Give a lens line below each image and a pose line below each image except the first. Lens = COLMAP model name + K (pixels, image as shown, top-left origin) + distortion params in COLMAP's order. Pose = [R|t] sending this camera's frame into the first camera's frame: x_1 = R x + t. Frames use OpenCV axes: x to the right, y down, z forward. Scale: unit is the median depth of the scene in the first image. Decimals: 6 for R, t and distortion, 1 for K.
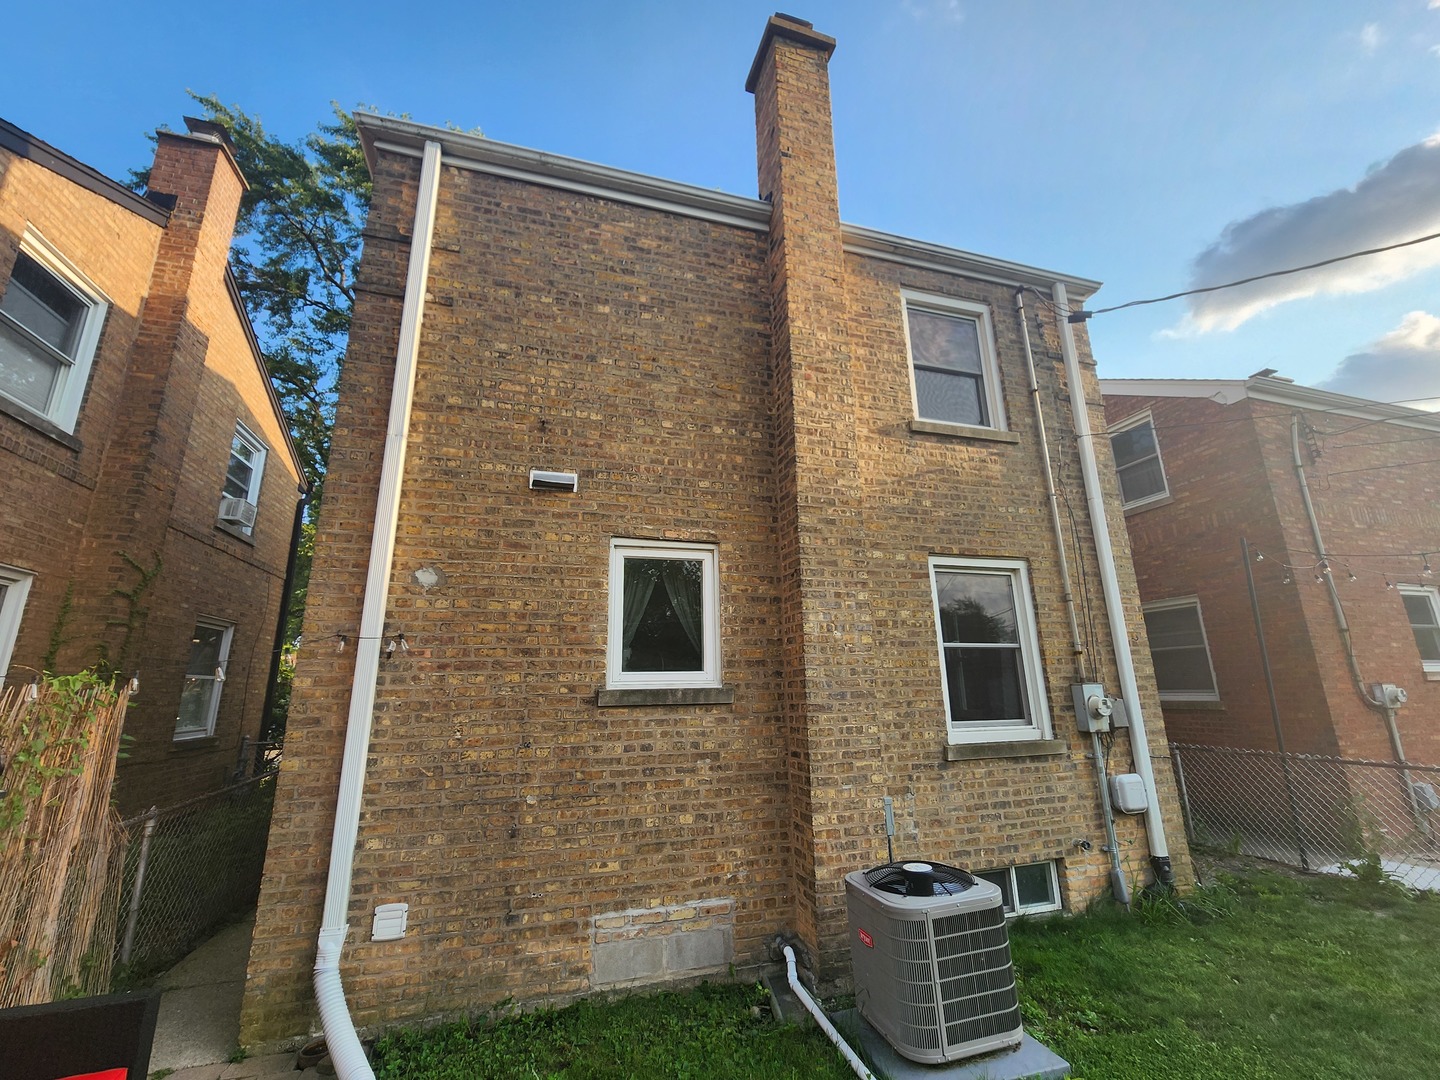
lens RADIAL K [[592.7, 0, 721.8], [0, 592.7, 538.4], [0, 0, 1]] dist [0.000098, -0.002109]
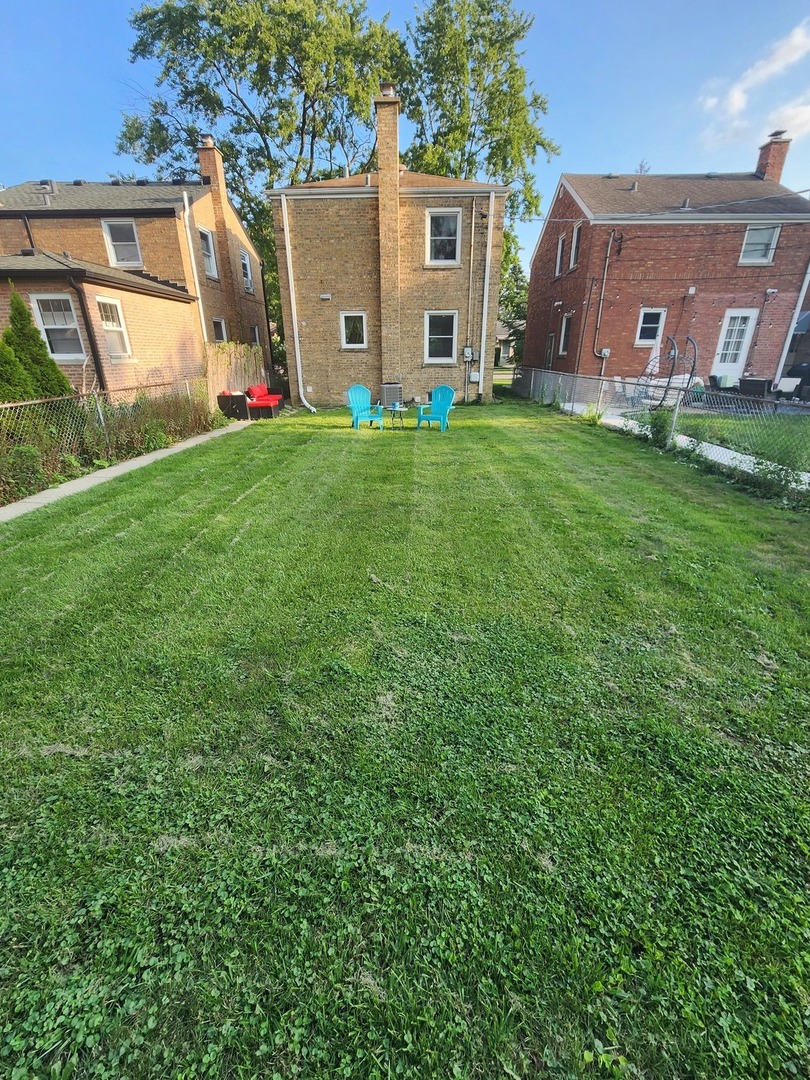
lens RADIAL K [[444.5, 0, 406.2], [0, 444.5, 539.8], [0, 0, 1]] dist [0.000098, -0.002109]
pose [[0.948714, 0.132456, -0.287049, 1.398151], [0.068608, 0.800088, 0.595947, -0.555885], [0.308601, -0.585077, 0.749967, -2.223501]]
